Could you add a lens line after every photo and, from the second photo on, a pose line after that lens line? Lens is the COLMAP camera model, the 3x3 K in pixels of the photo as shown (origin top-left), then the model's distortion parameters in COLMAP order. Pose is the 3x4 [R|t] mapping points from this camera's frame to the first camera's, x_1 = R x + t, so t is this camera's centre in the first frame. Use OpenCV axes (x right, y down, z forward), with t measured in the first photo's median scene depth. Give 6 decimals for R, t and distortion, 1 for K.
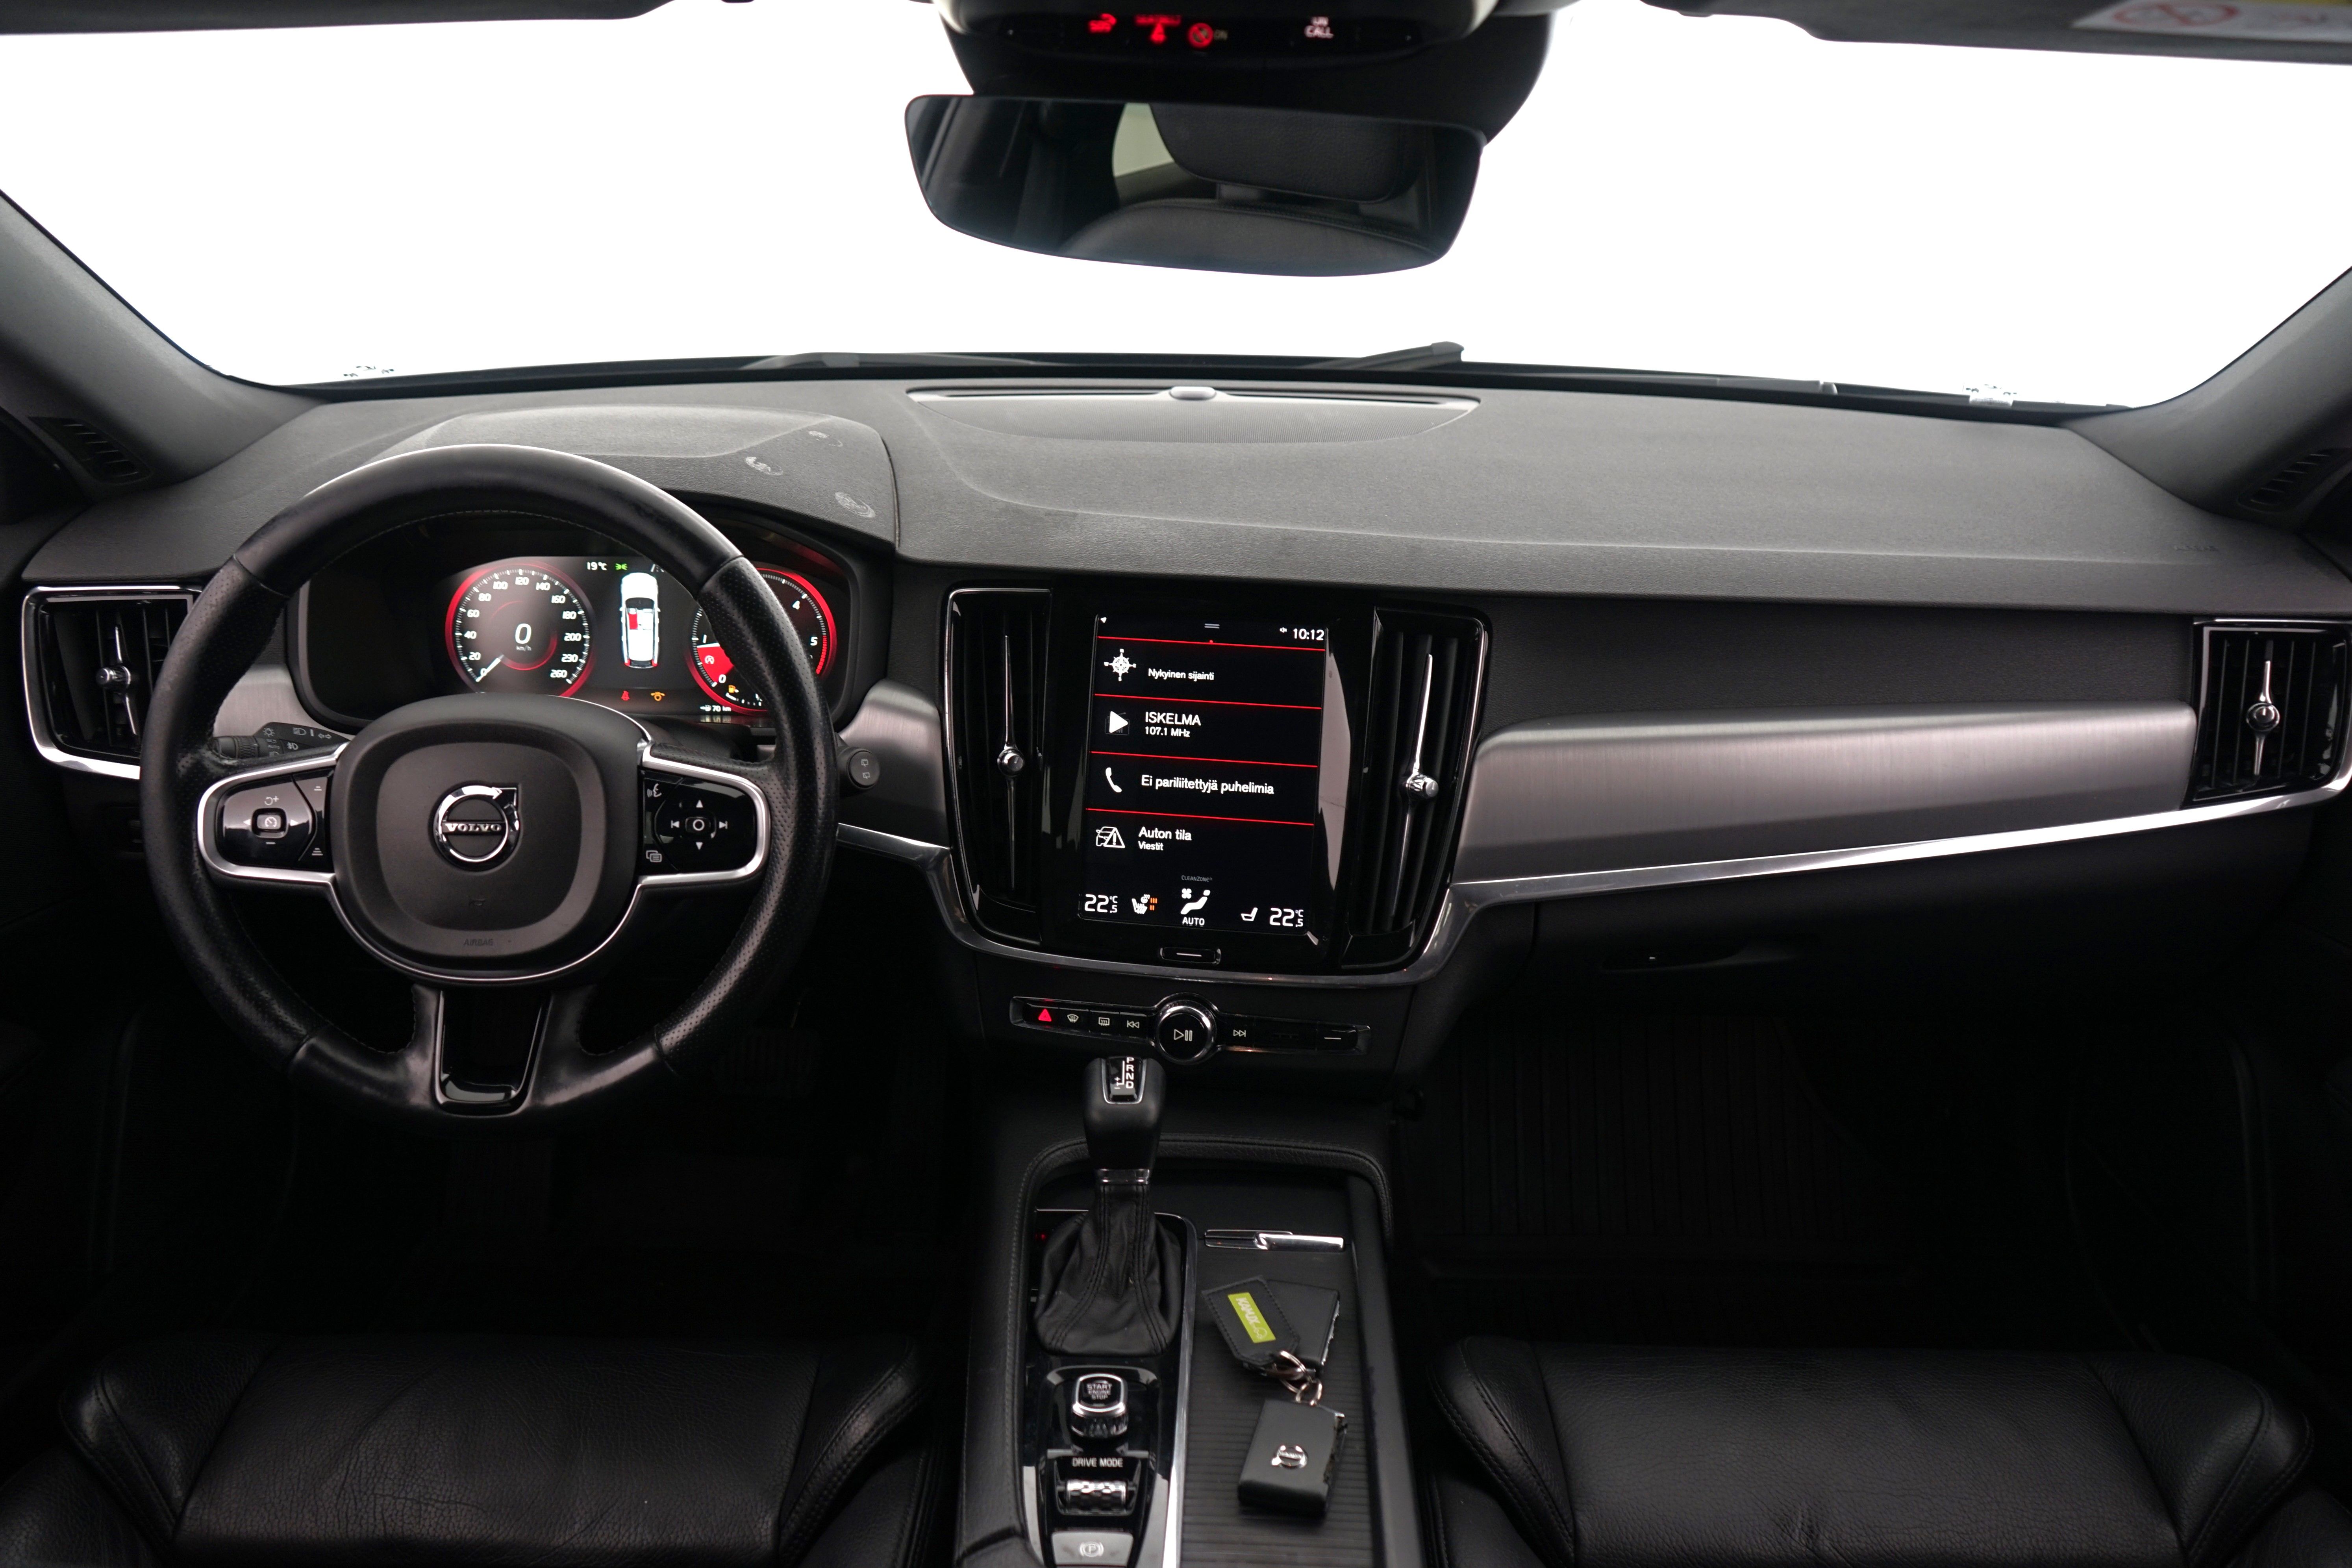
lens RADIAL K [[1938.3, 0, 1201.2], [0, 1938.3, 777.8], [0, 0, 1]] dist [-0.003829, 0.013481]
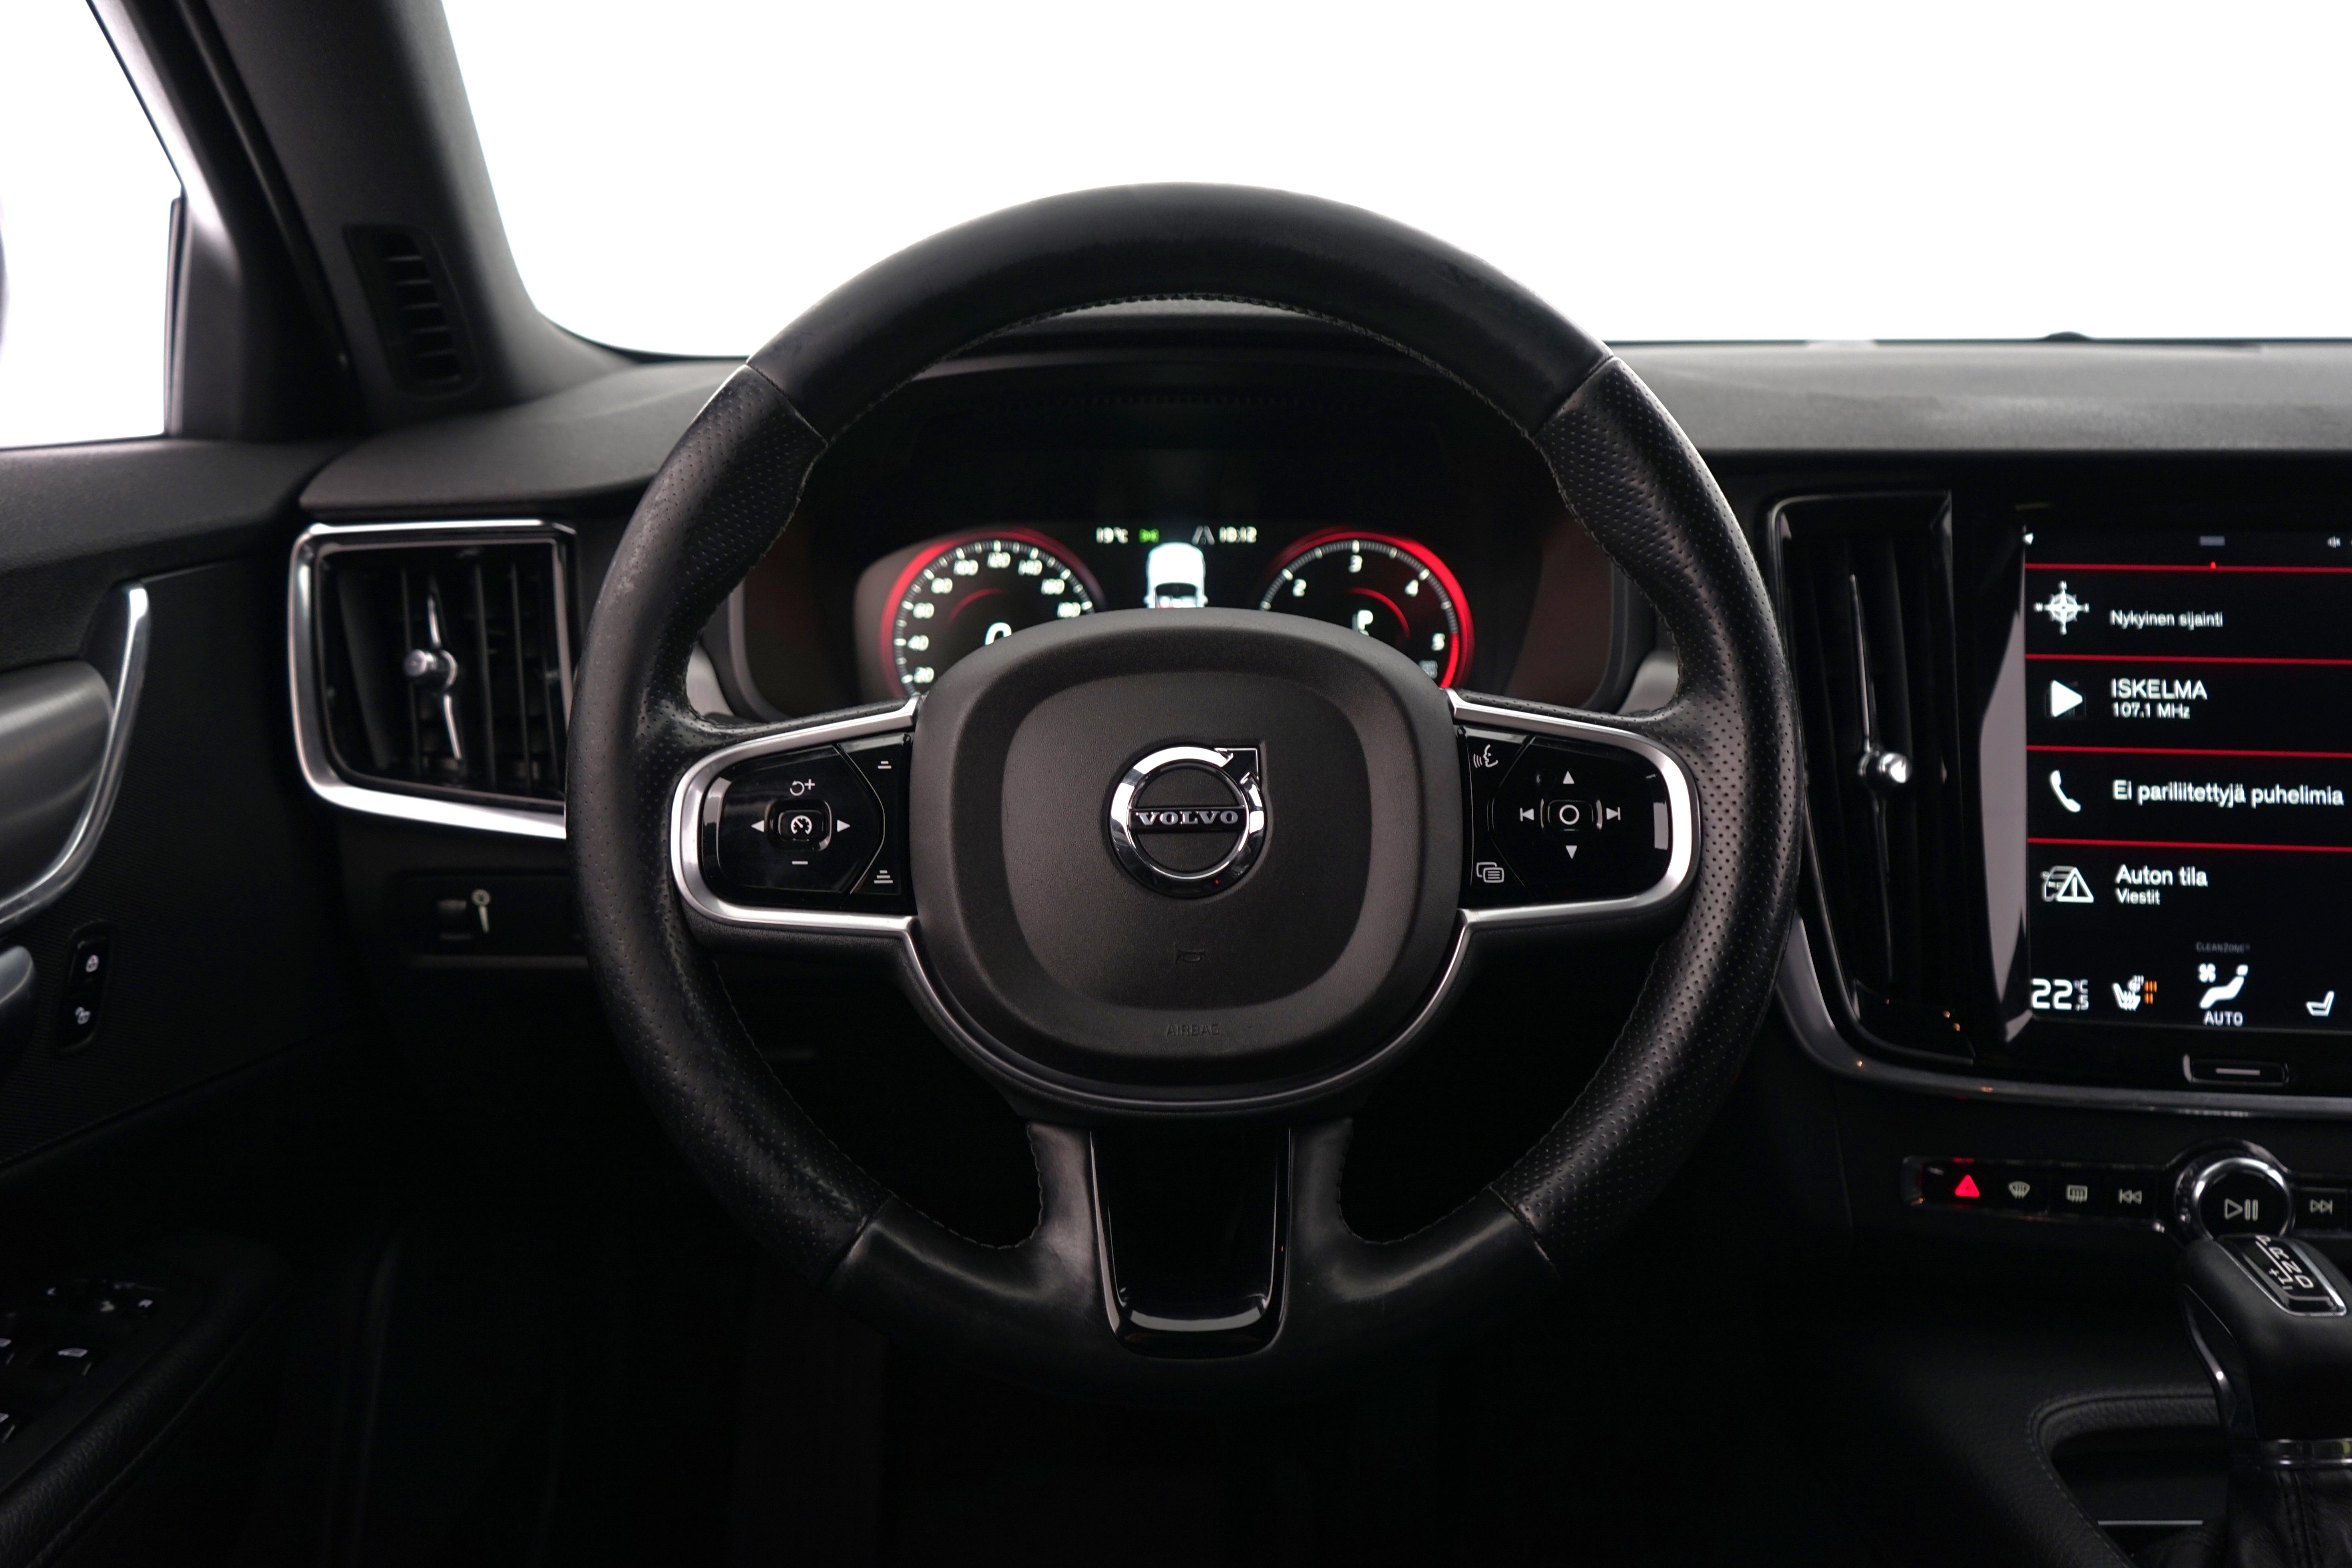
lens RADIAL K [[1938.3, 0, 1166.5], [0, 1938.3, 802.4], [0, 0, 1]] dist [-0.003829, 0.013481]
pose [[0.999690, -0.020735, 0.013769, -0.338489], [0.022560, 0.988536, -0.149292, 0.089774], [-0.010515, 0.149557, 0.988697, 0.396355]]
